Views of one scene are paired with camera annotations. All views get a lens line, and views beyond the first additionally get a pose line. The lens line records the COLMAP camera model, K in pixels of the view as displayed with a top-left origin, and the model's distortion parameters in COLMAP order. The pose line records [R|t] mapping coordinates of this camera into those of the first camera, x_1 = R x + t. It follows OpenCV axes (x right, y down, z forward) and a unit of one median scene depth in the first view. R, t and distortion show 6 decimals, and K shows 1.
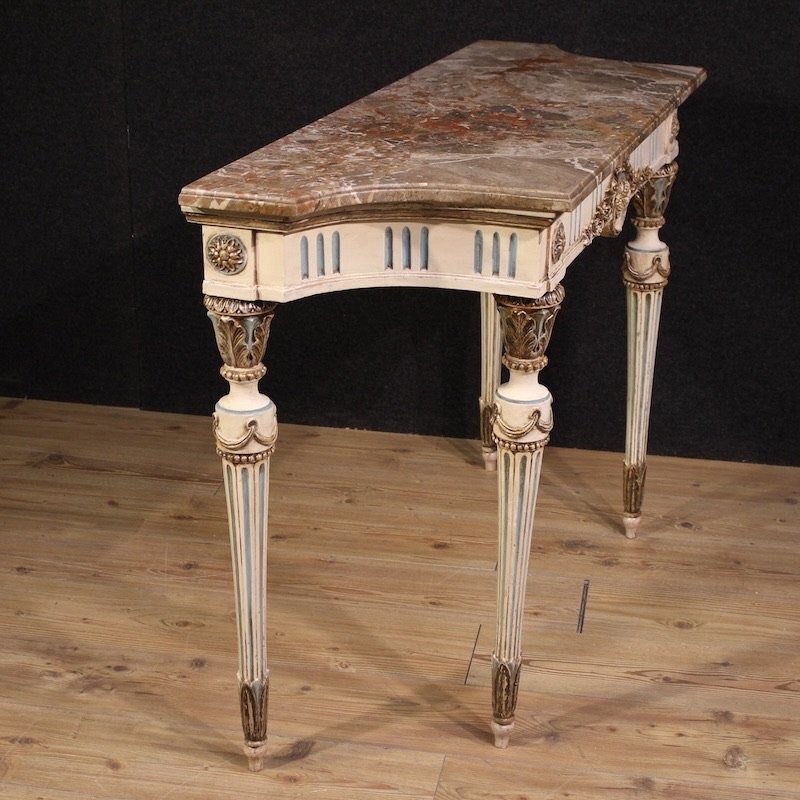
lens RADIAL K [[1533.4, 0, 410.5], [0, 1533.4, 402.1], [0, 0, 1]] dist [-0.054936, 0.000000]
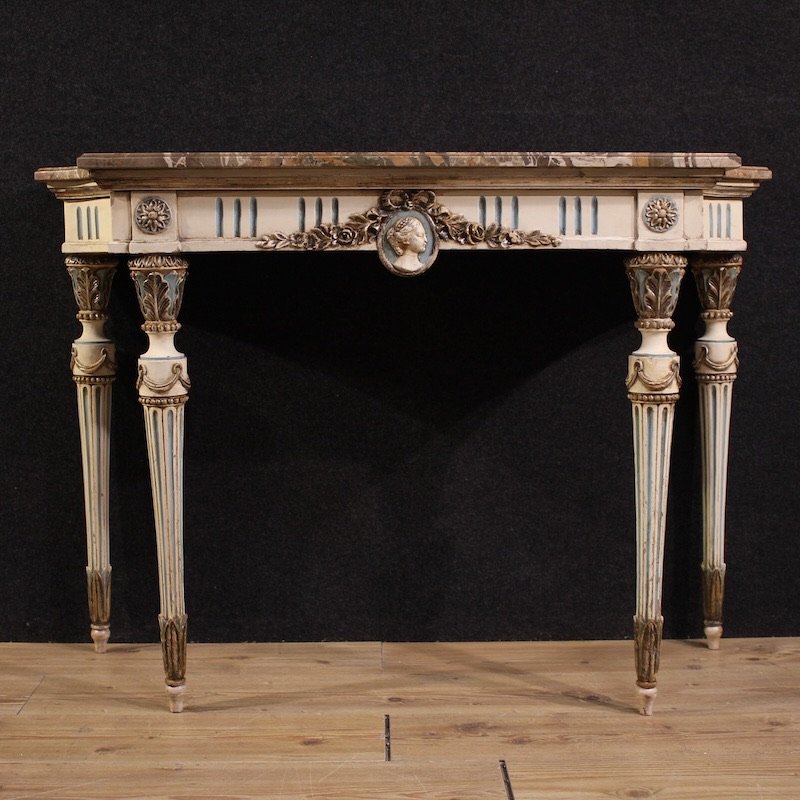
lens RADIAL K [[1323.4, 0, 402.9], [0, 1323.4, 416.7], [0, 0, 1]] dist [-0.076468, 0.000000]
pose [[0.980773, -0.043209, 0.190308, -0.062654], [0.089873, 0.965619, -0.243932, 0.111249], [-0.173225, 0.256346, 0.950936, 0.319161]]
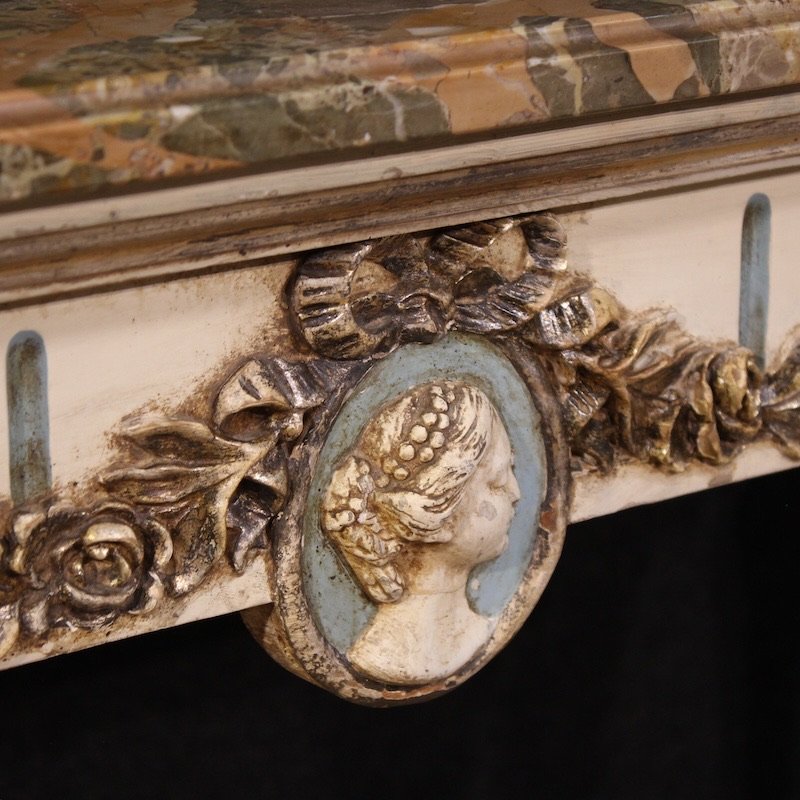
lens RADIAL K [[2536.7, 0, 399.9], [0, 2536.7, 400.2], [0, 0, 1]] dist [0.215495, 0.000000]
pose [[0.722548, -0.232187, 0.651163, -0.073696], [0.275241, 0.960658, 0.037129, -0.189898], [-0.634166, 0.152399, 0.758029, 0.821090]]
